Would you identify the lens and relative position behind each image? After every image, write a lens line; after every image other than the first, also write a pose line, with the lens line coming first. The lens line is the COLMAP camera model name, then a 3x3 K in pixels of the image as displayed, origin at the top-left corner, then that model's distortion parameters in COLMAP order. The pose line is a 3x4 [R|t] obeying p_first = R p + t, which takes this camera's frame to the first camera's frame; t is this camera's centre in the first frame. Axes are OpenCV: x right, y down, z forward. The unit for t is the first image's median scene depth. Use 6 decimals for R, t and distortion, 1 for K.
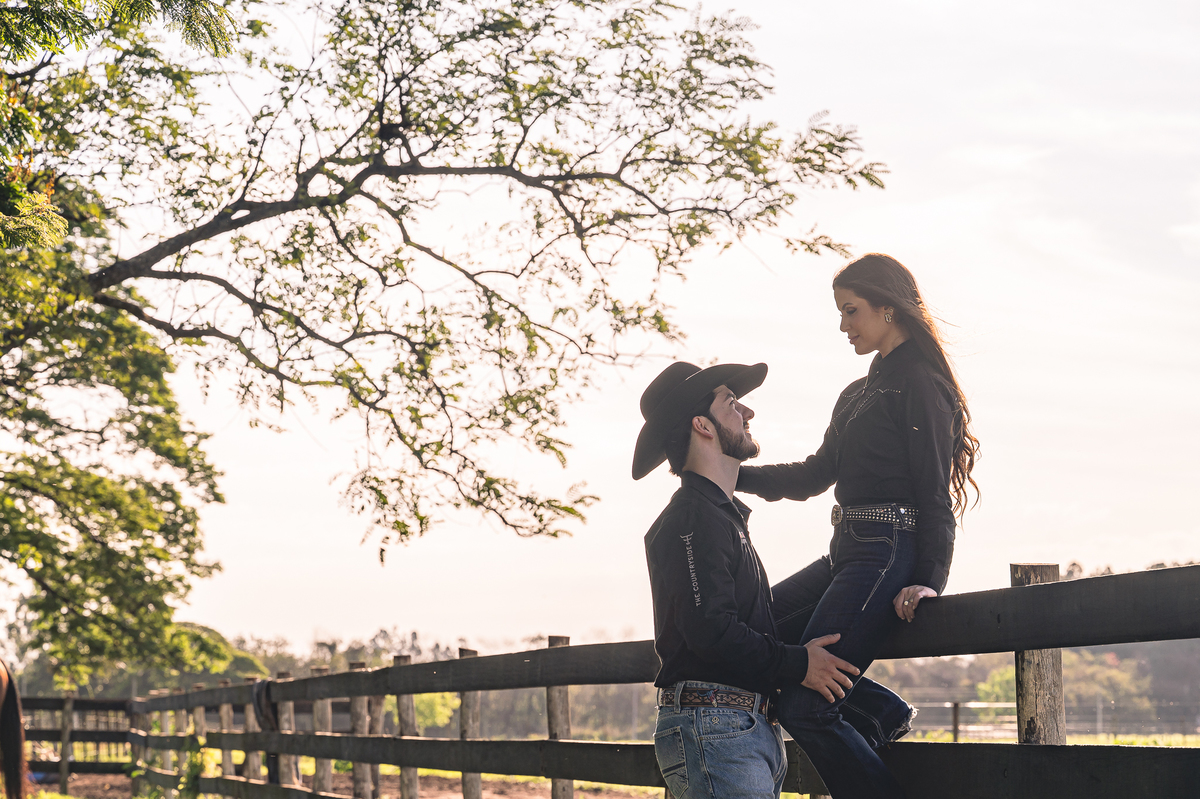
lens RADIAL K [[3585.9, 0, 599.7], [0, 3585.9, 400.1], [0, 0, 1]] dist [-0.077088, 0.000000]
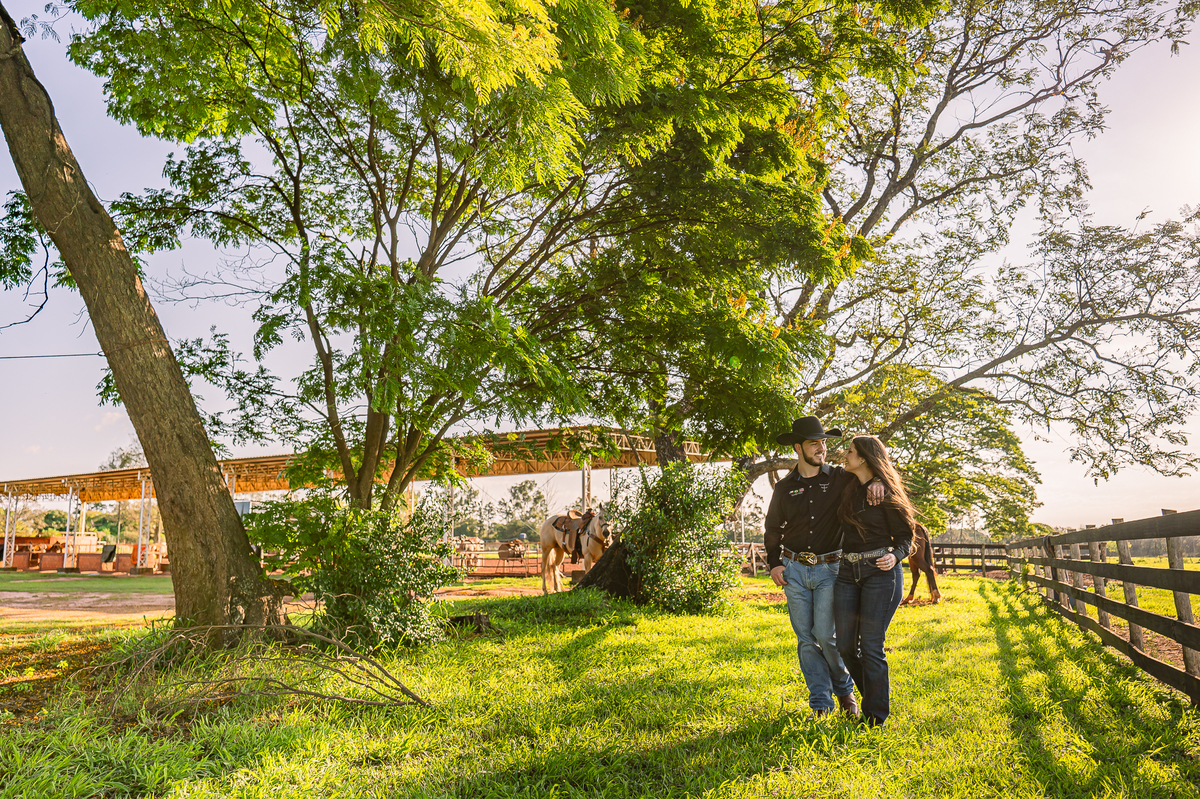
lens RADIAL K [[840.1, 0, 598.6], [0, 840.1, 407.1], [0, 0, 1]] dist [-0.001229, -0.004978]
pose [[0.826699, -0.088212, -0.555686, -0.015253], [0.043655, 0.994712, -0.092959, 0.021562], [0.560948, 0.052591, 0.826179, 0.247956]]
